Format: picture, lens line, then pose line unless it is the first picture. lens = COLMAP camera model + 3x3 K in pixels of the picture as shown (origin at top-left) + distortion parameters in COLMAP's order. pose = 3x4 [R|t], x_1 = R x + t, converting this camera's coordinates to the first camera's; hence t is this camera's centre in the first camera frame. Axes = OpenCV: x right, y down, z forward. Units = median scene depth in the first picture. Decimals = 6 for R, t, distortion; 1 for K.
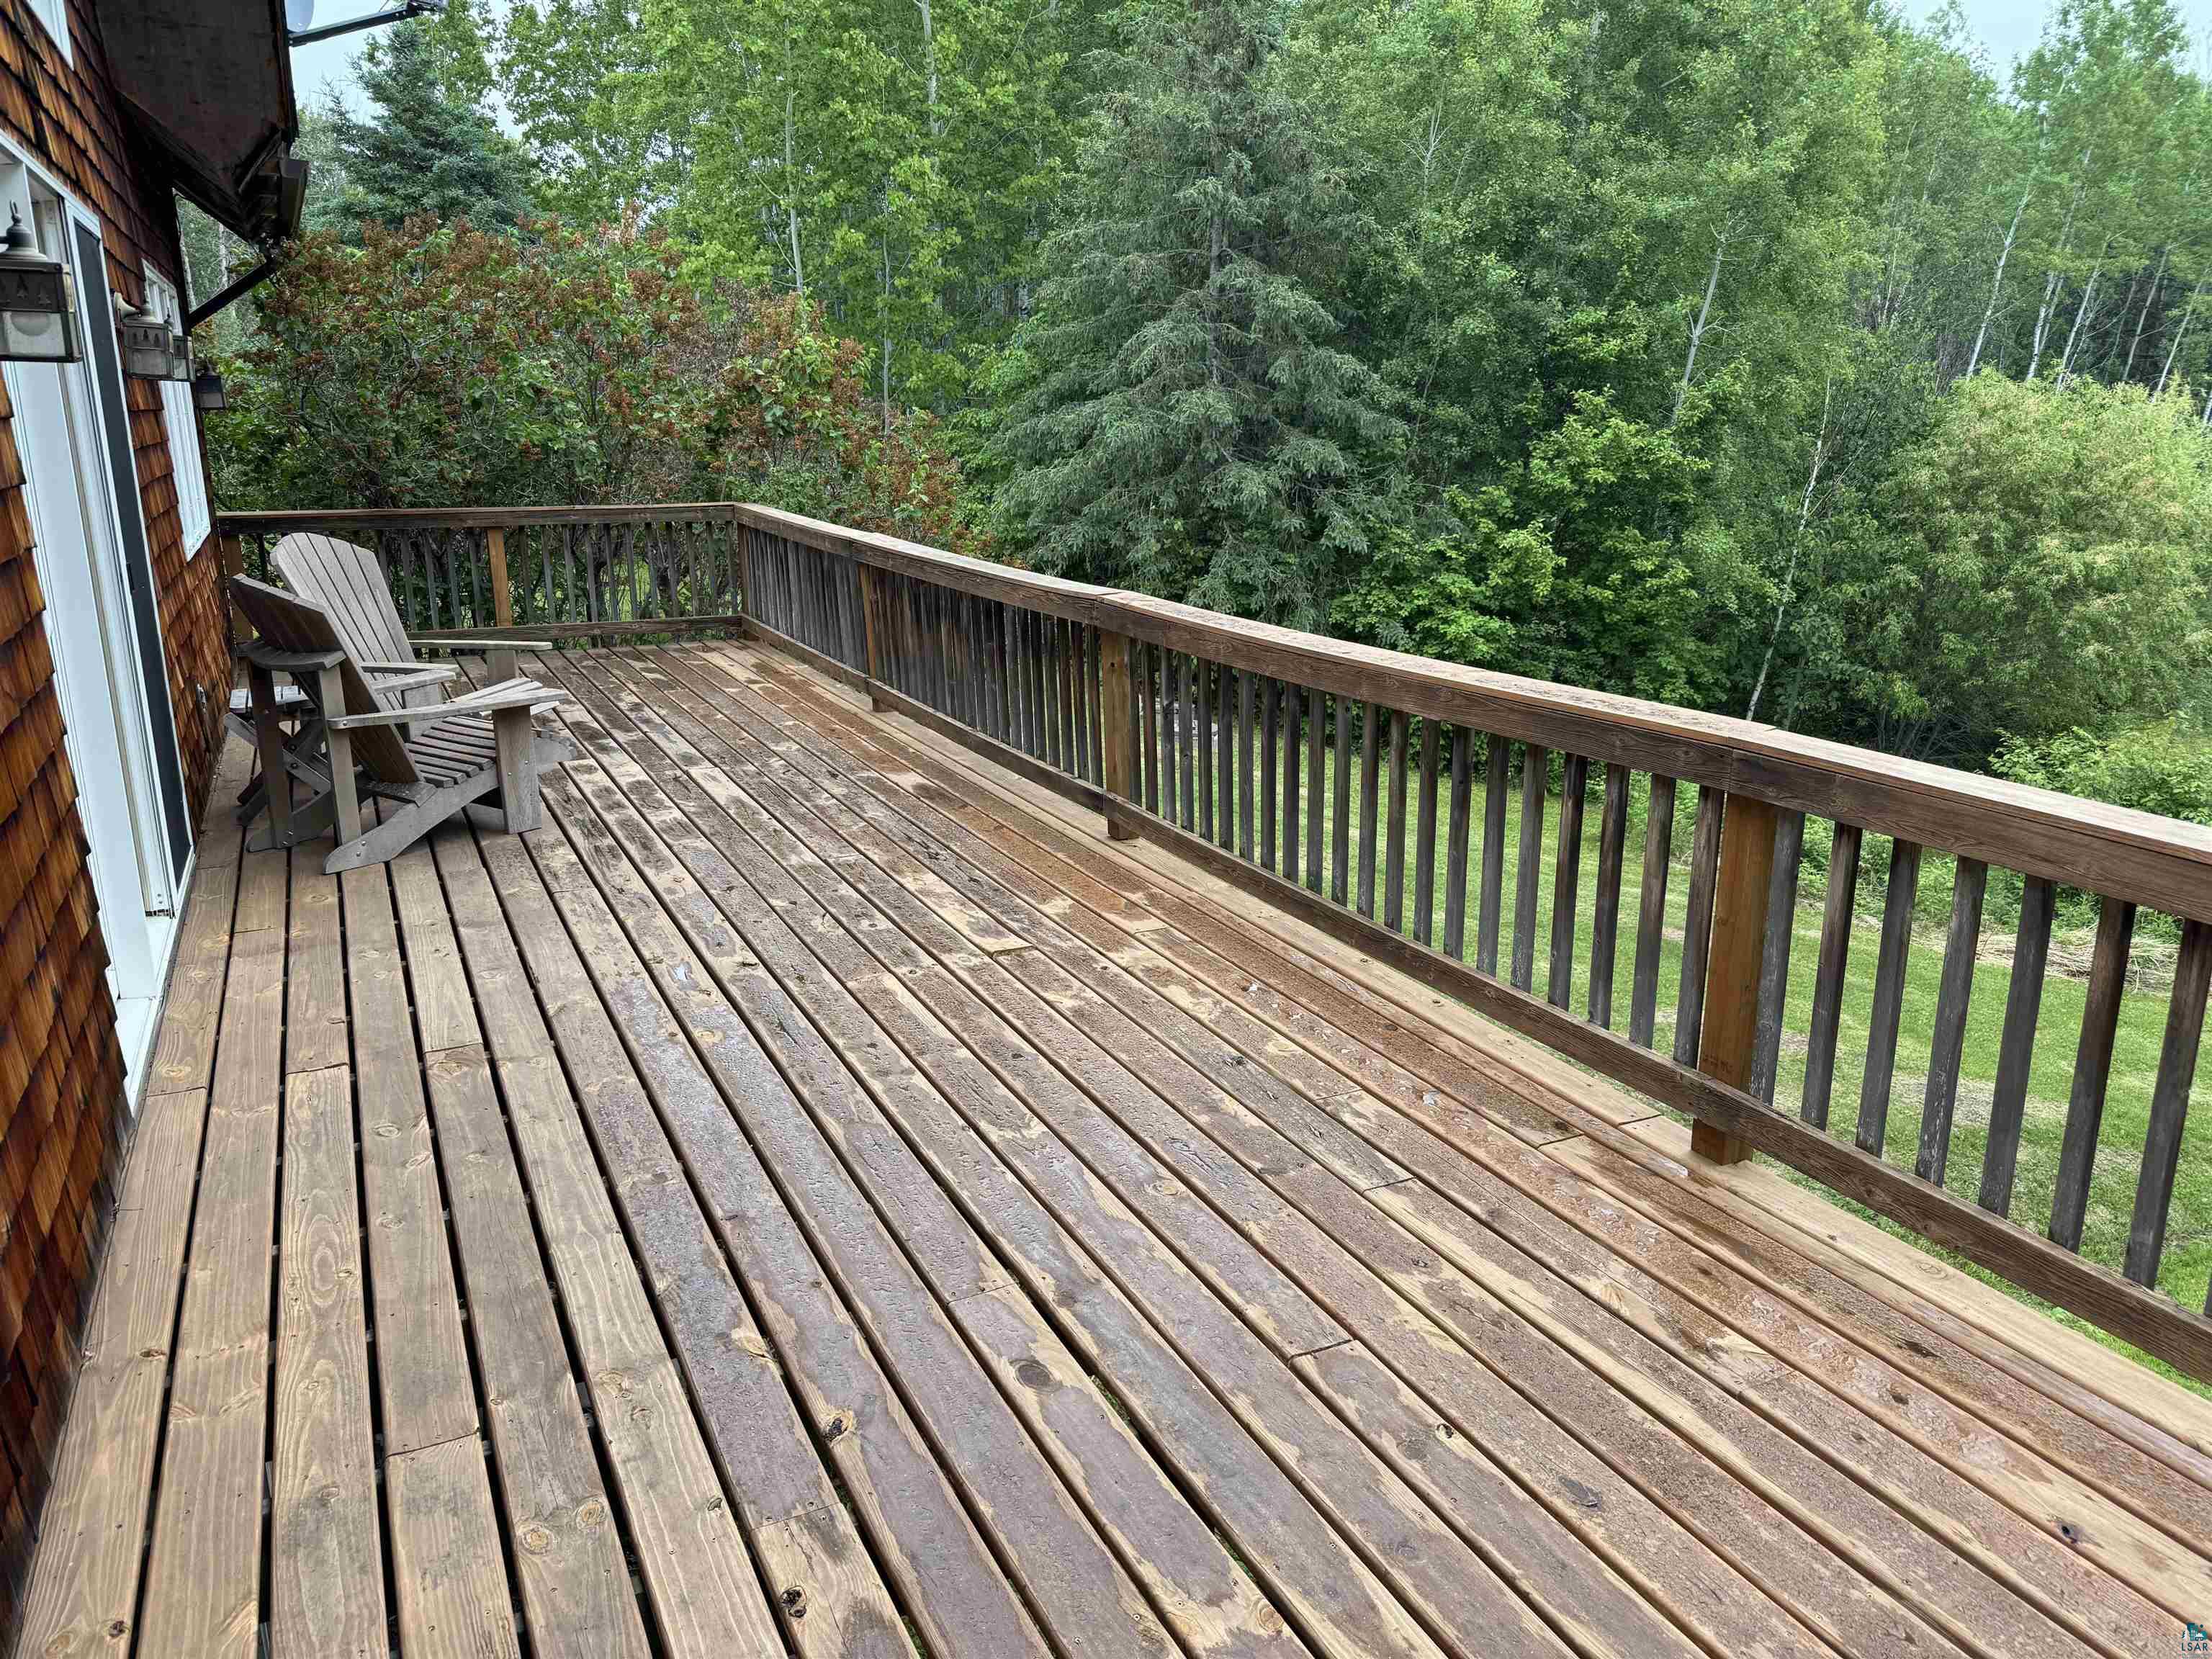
lens RADIAL K [[1572.8, 0, 1104.4], [0, 1572.8, 823.0], [0, 0, 1]] dist [0.035886, -0.040378]
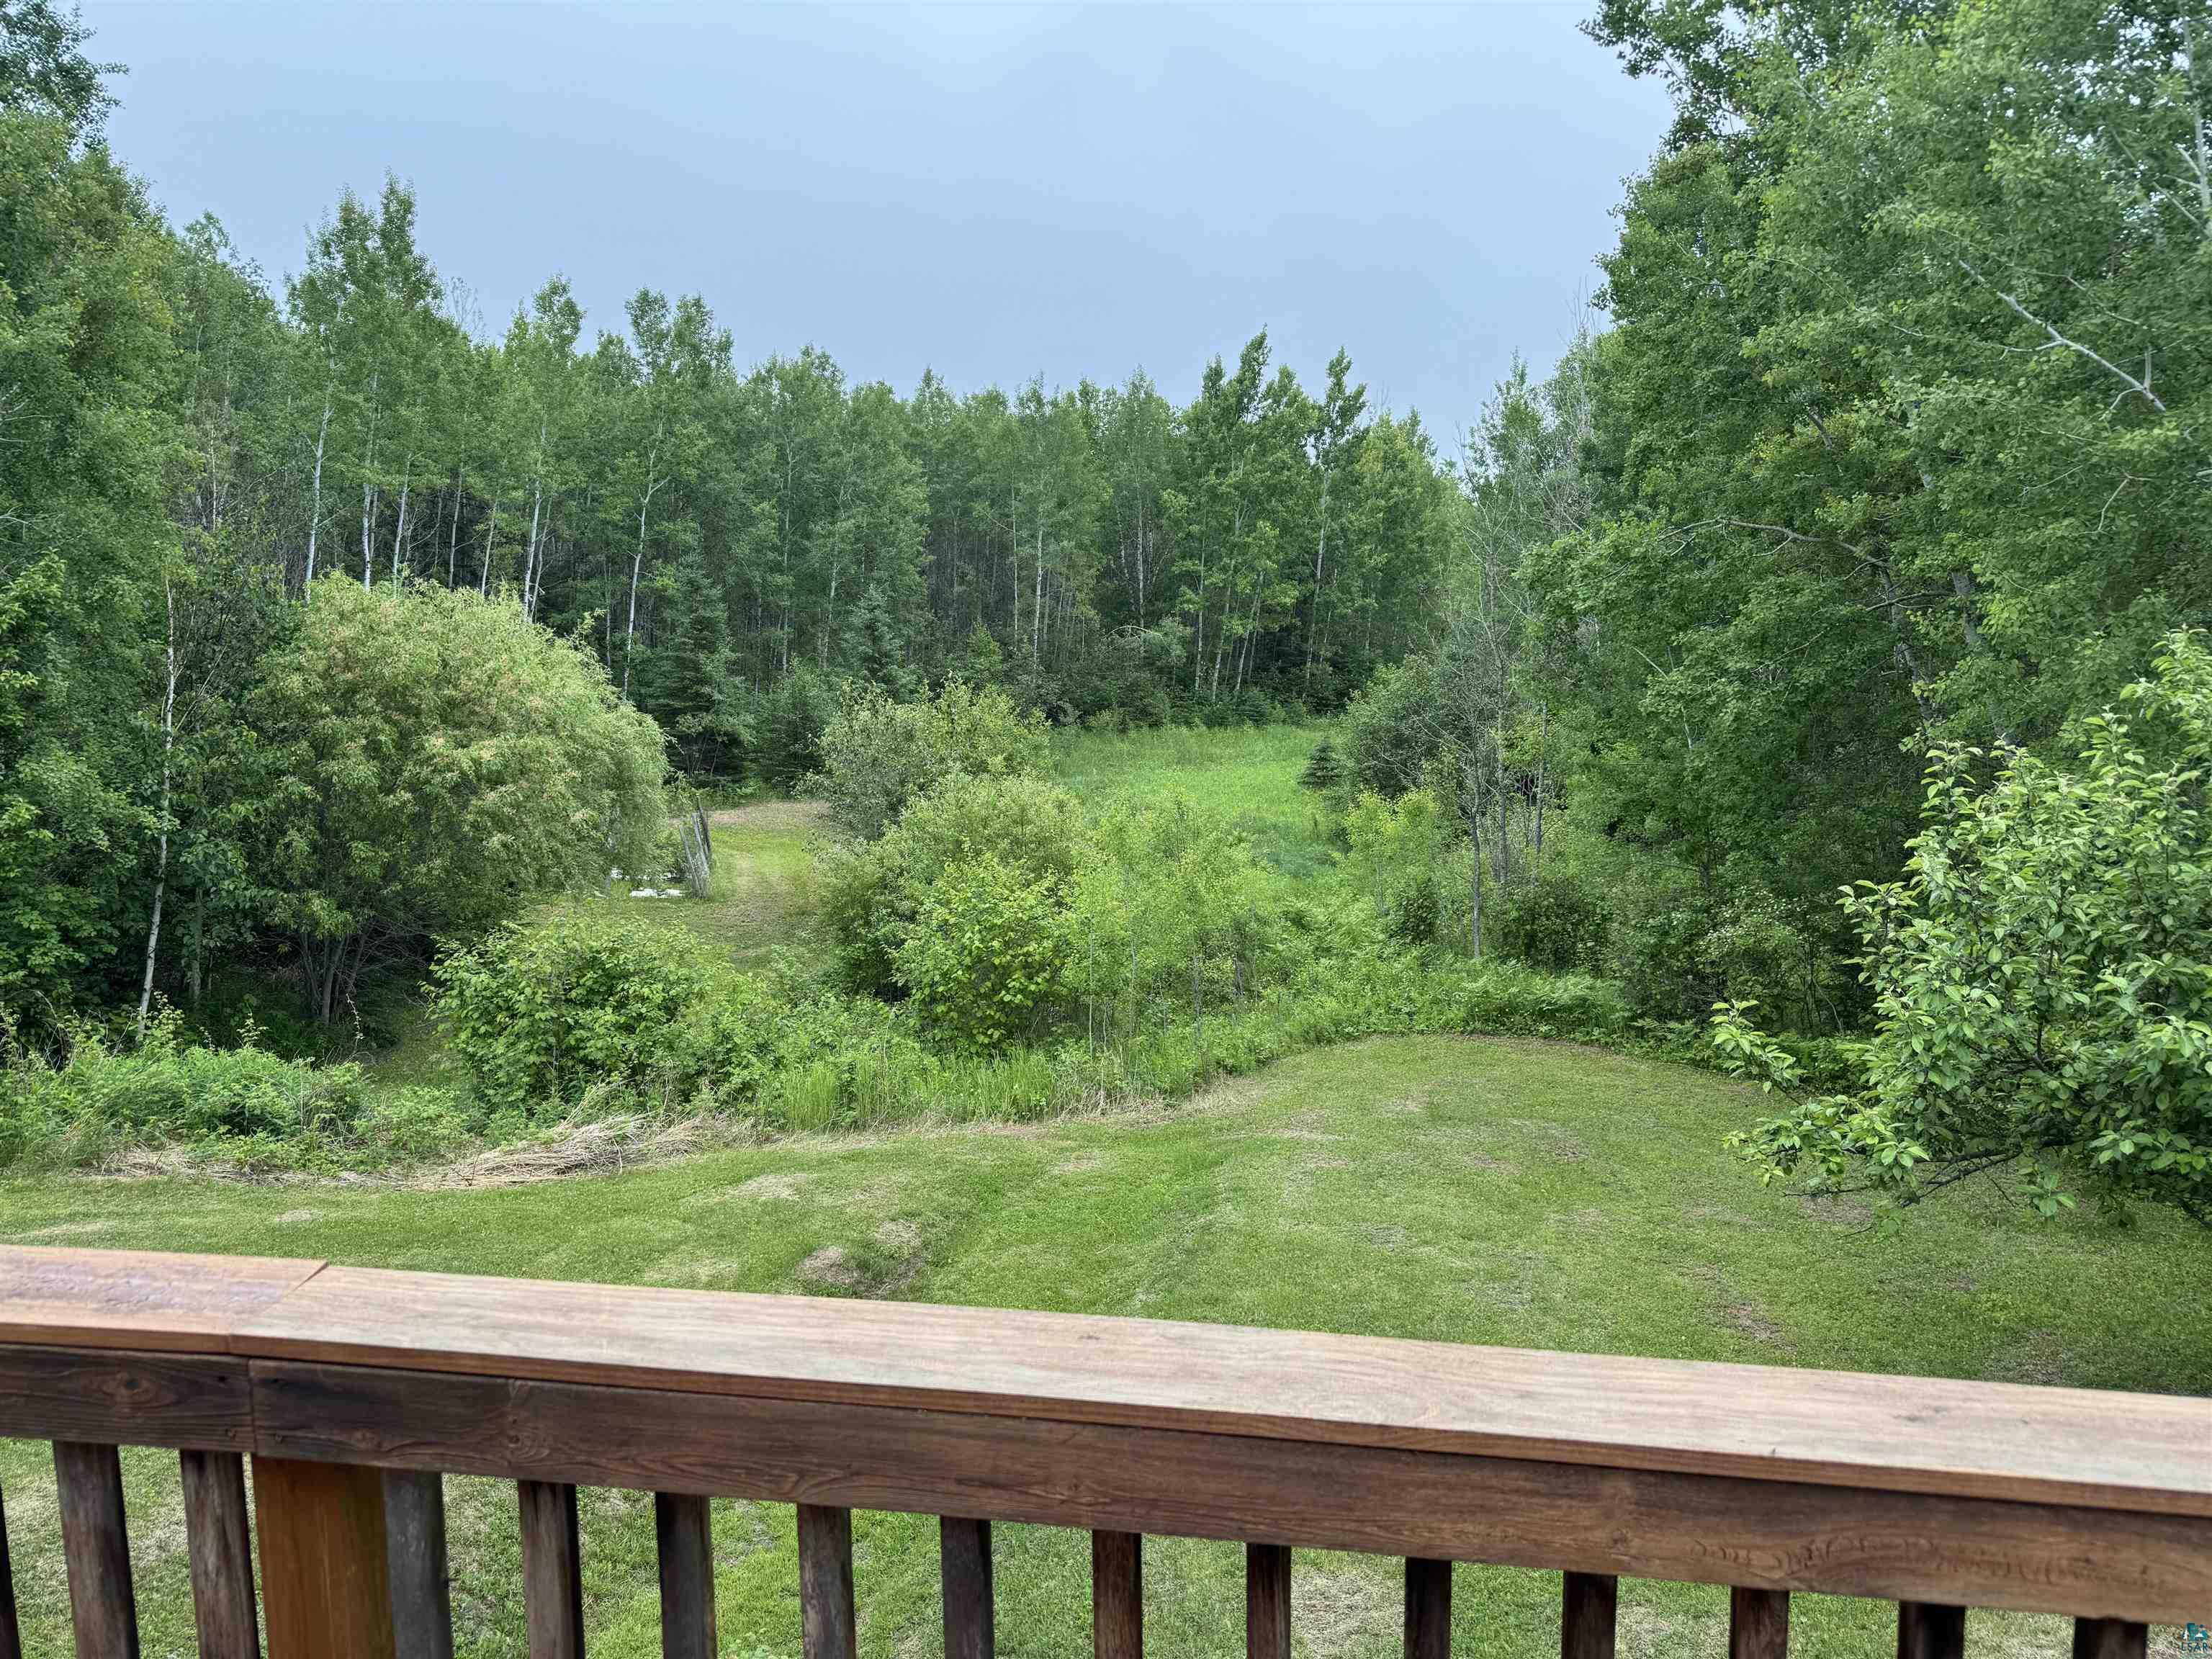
lens RADIAL K [[1519.2, 0, 1075.5], [0, 1519.2, 826.9], [0, 0, 1]] dist [0.081743, -0.107924]
pose [[0.583368, -0.120513, 0.803217, 0.043741], [0.215015, 0.976563, -0.009642, -0.027082], [-0.783230, 0.178329, 0.595608, 0.110066]]
